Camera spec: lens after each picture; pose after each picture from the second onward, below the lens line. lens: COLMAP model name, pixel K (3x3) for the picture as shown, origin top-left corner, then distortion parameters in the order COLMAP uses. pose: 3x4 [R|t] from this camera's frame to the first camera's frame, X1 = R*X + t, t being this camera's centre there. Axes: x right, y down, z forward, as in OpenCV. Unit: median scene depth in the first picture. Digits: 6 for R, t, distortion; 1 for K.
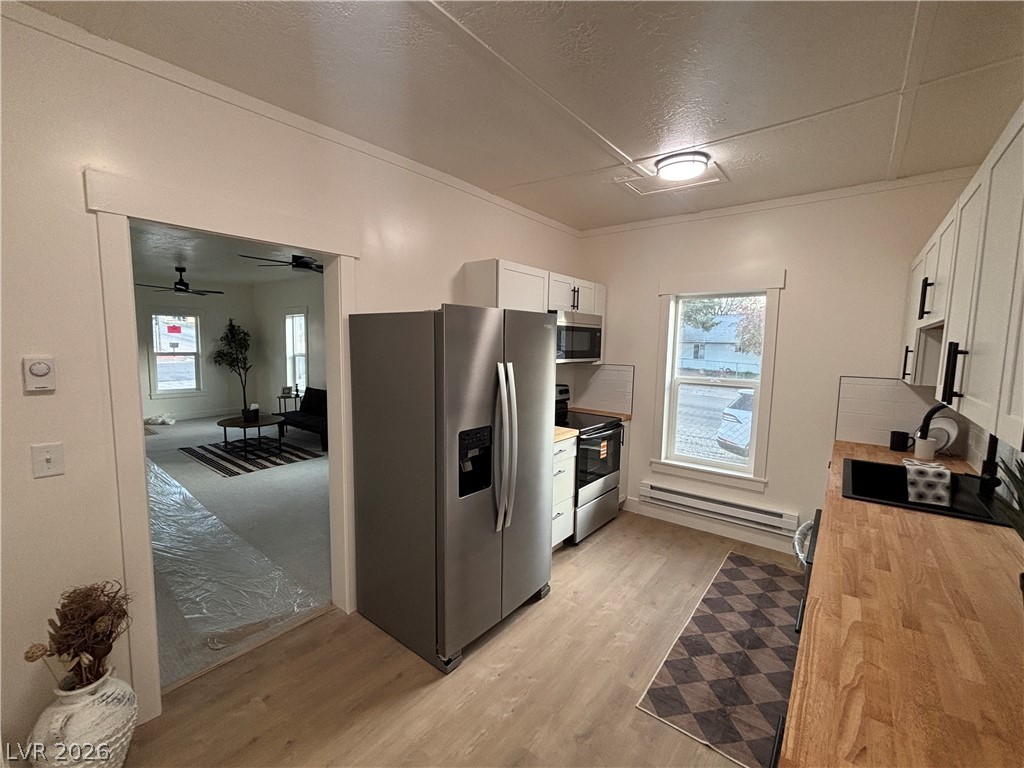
lens RADIAL K [[428.6, 0, 512.0], [0, 428.6, 384.0], [0, 0, 1]] dist [-0.000655, 0.000138]
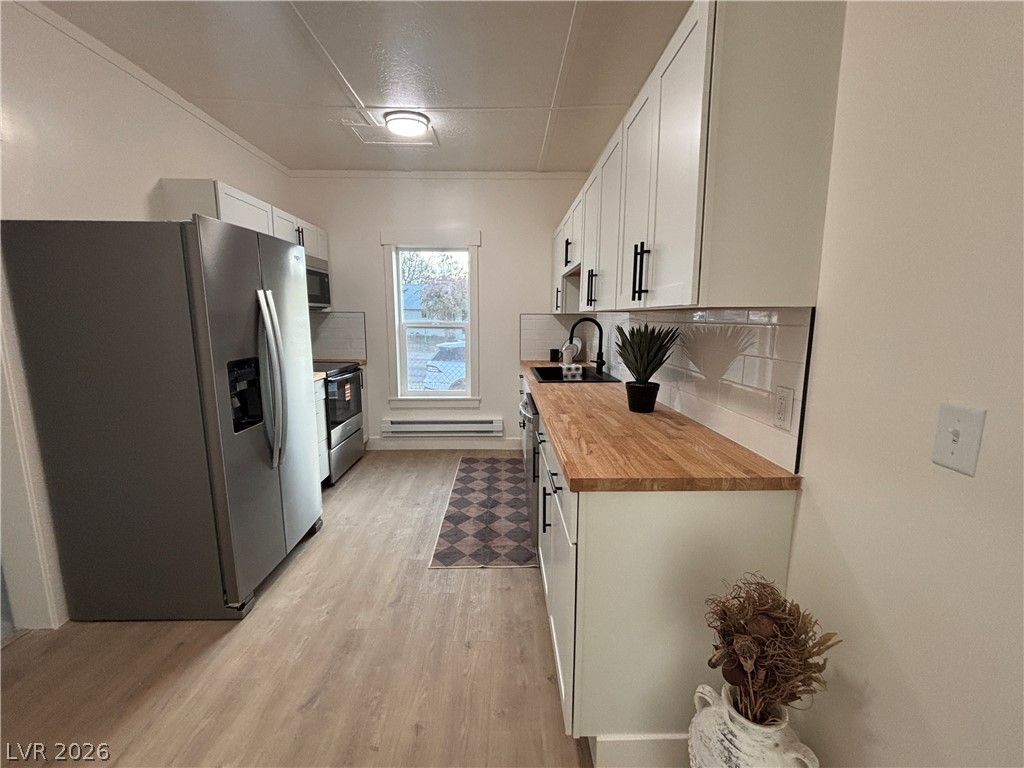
lens RADIAL K [[431.7, 0, 515.7], [0, 431.7, 381.7], [0, 0, 1]] dist [0.002600, 0.000001]
pose [[0.766002, -0.112009, 0.633004, -0.184142], [0.070736, 0.993410, 0.090185, 0.088399], [-0.638934, -0.024306, 0.768877, -0.084475]]
